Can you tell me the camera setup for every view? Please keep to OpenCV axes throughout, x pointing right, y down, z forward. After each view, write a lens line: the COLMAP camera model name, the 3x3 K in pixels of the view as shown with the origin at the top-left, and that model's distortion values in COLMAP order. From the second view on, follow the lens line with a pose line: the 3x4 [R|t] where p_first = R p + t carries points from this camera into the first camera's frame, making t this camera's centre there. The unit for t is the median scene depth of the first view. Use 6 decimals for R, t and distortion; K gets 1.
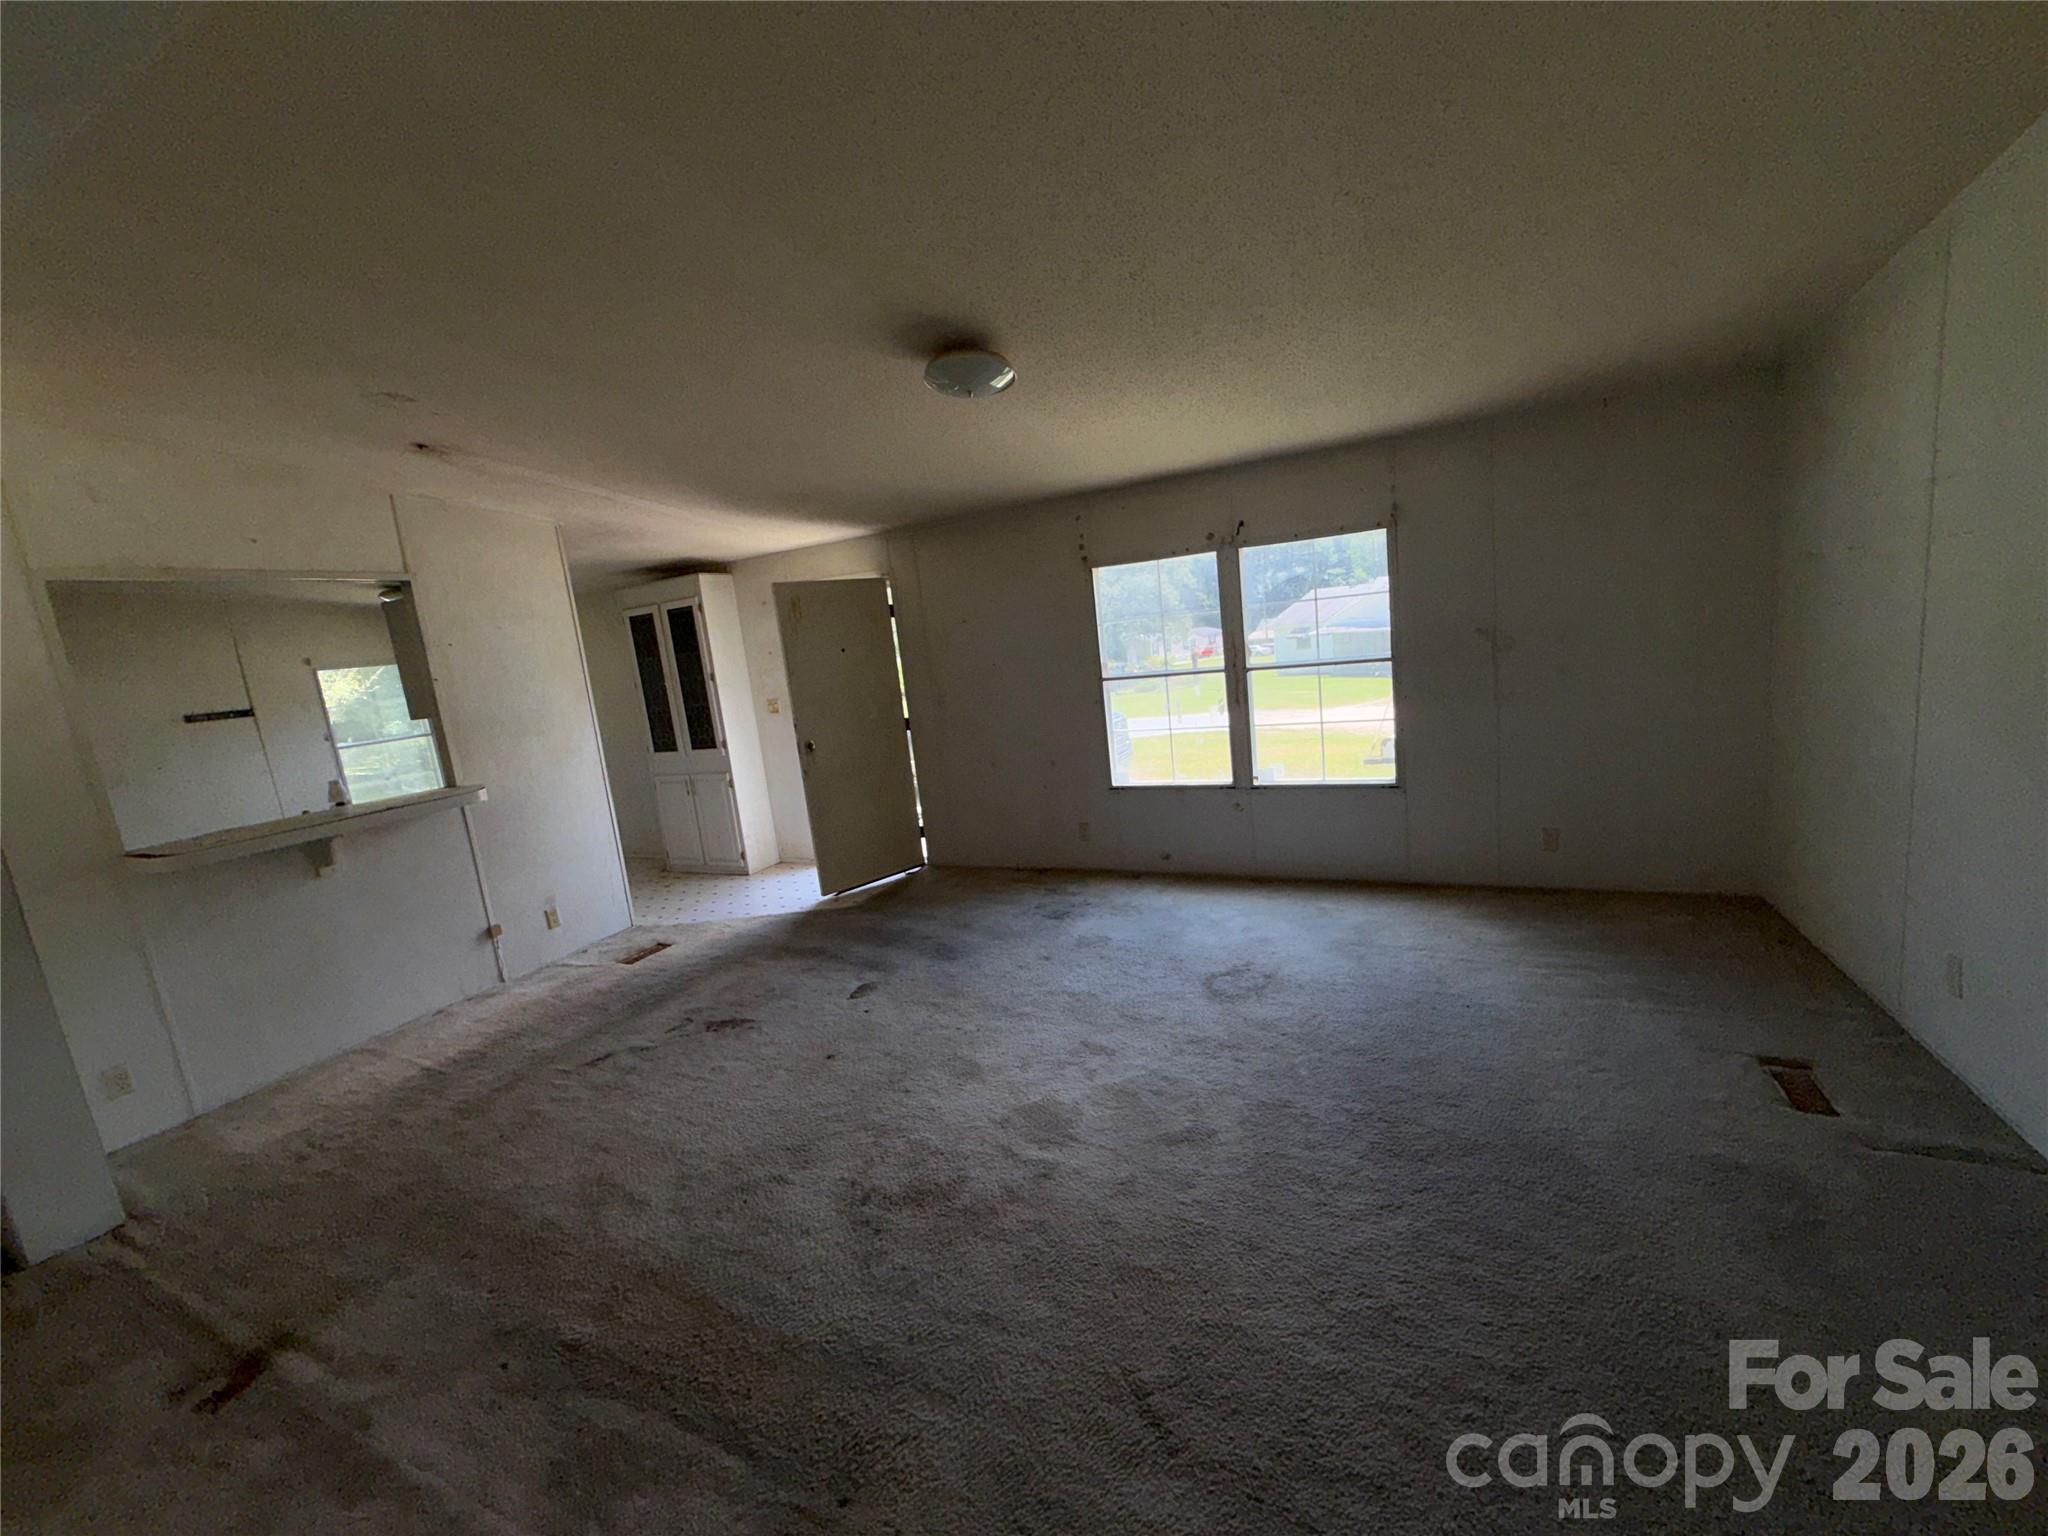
lens RADIAL K [[818.9, 0, 1024.0], [0, 818.9, 768.0], [0, 0, 1]] dist [0.001643, -0.000004]
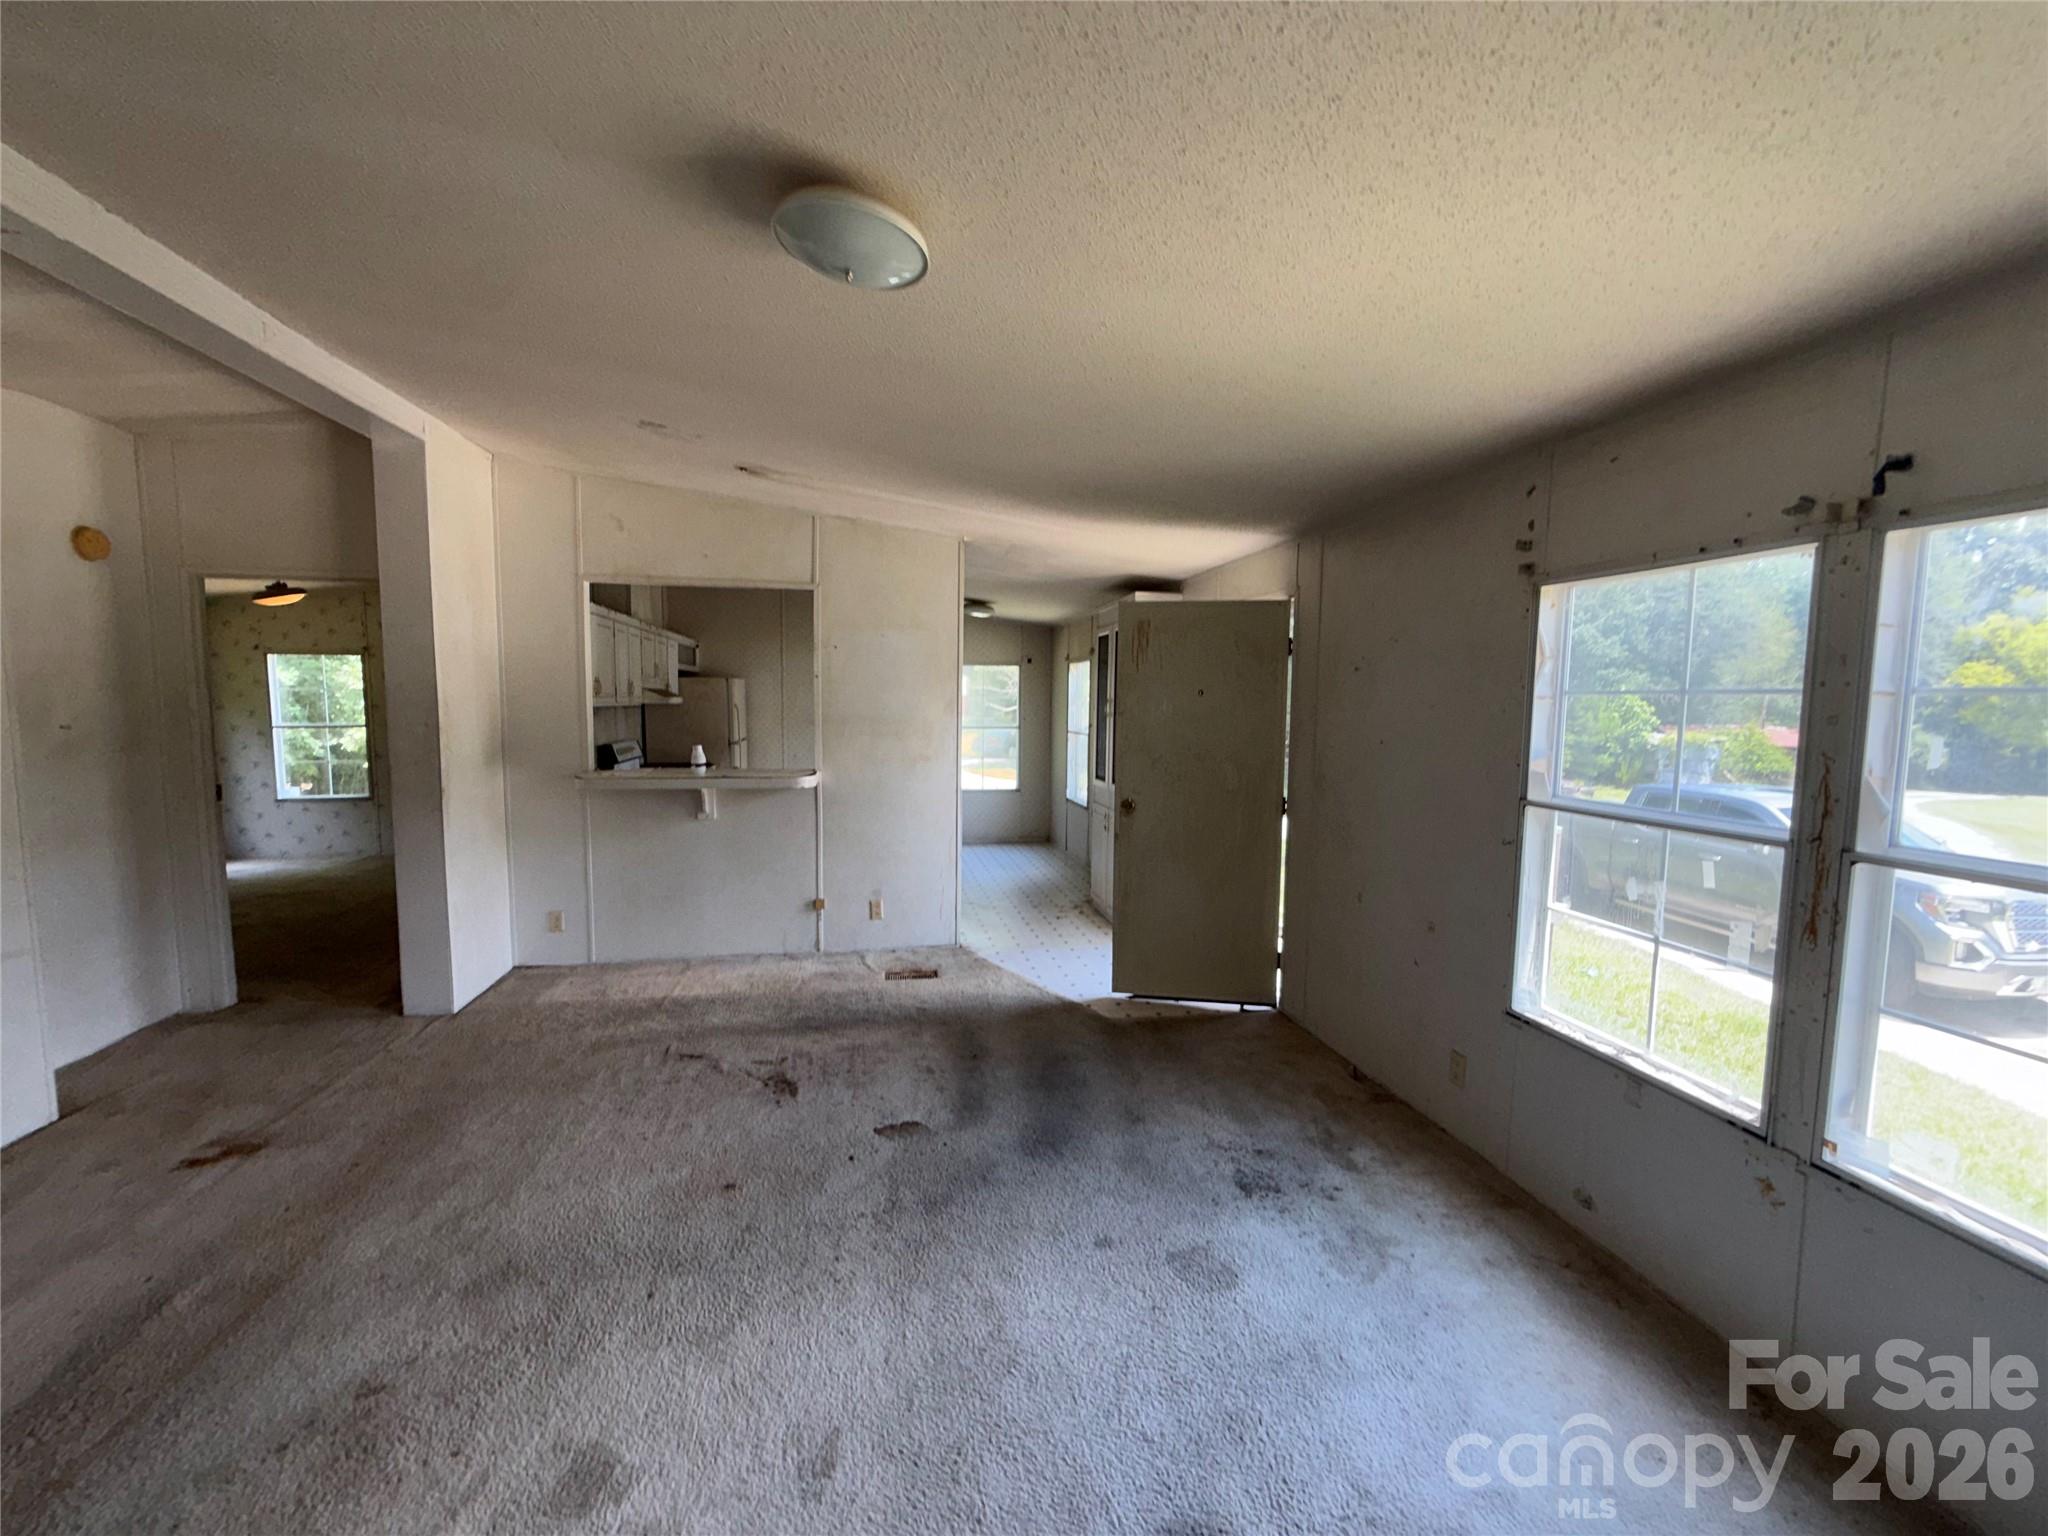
lens RADIAL K [[818.9, 0, 1024.0], [0, 818.9, 768.0], [0, 0, 1]] dist [0.001643, -0.000004]
pose [[0.597956, 0.181200, -0.780779, 0.354027], [-0.208215, 0.975786, 0.066996, -0.113571], [0.774012, 0.122509, 0.621206, 0.506440]]
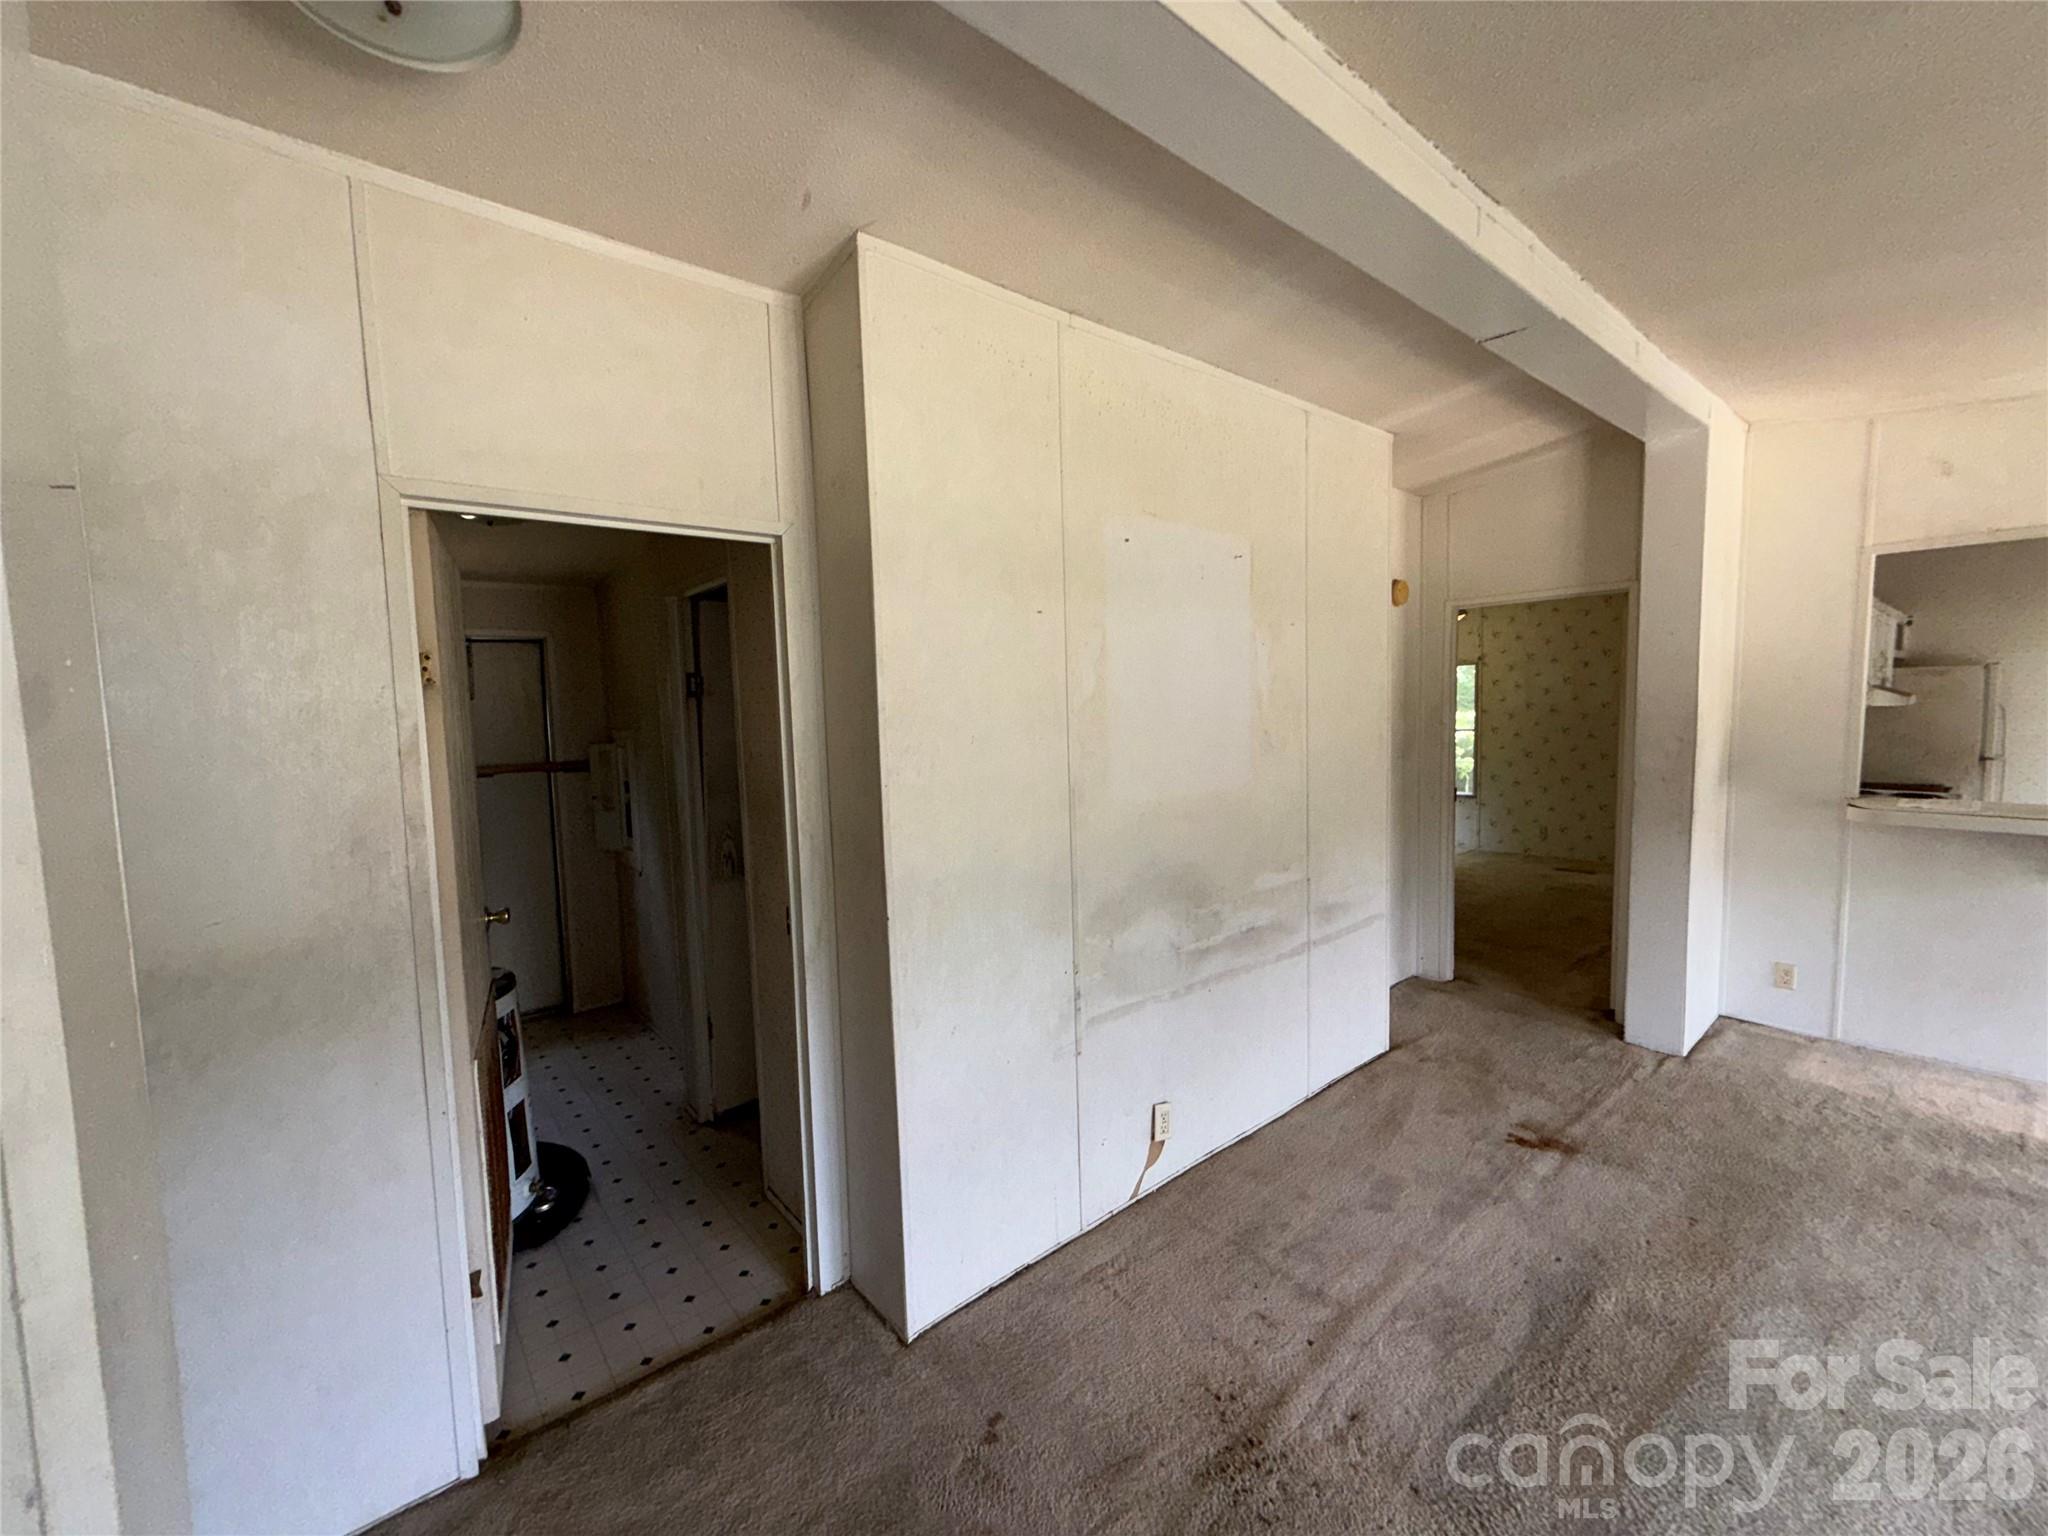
lens RADIAL K [[830.1, 0, 1024.0], [0, 830.1, 768.0], [0, 0, 1]] dist [0.001566, 0.000516]
pose [[-0.401598, 0.193635, -0.895111, 0.276605], [-0.084282, 0.965430, 0.246660, -0.087167], [0.911929, 0.174501, -0.371395, 0.272998]]
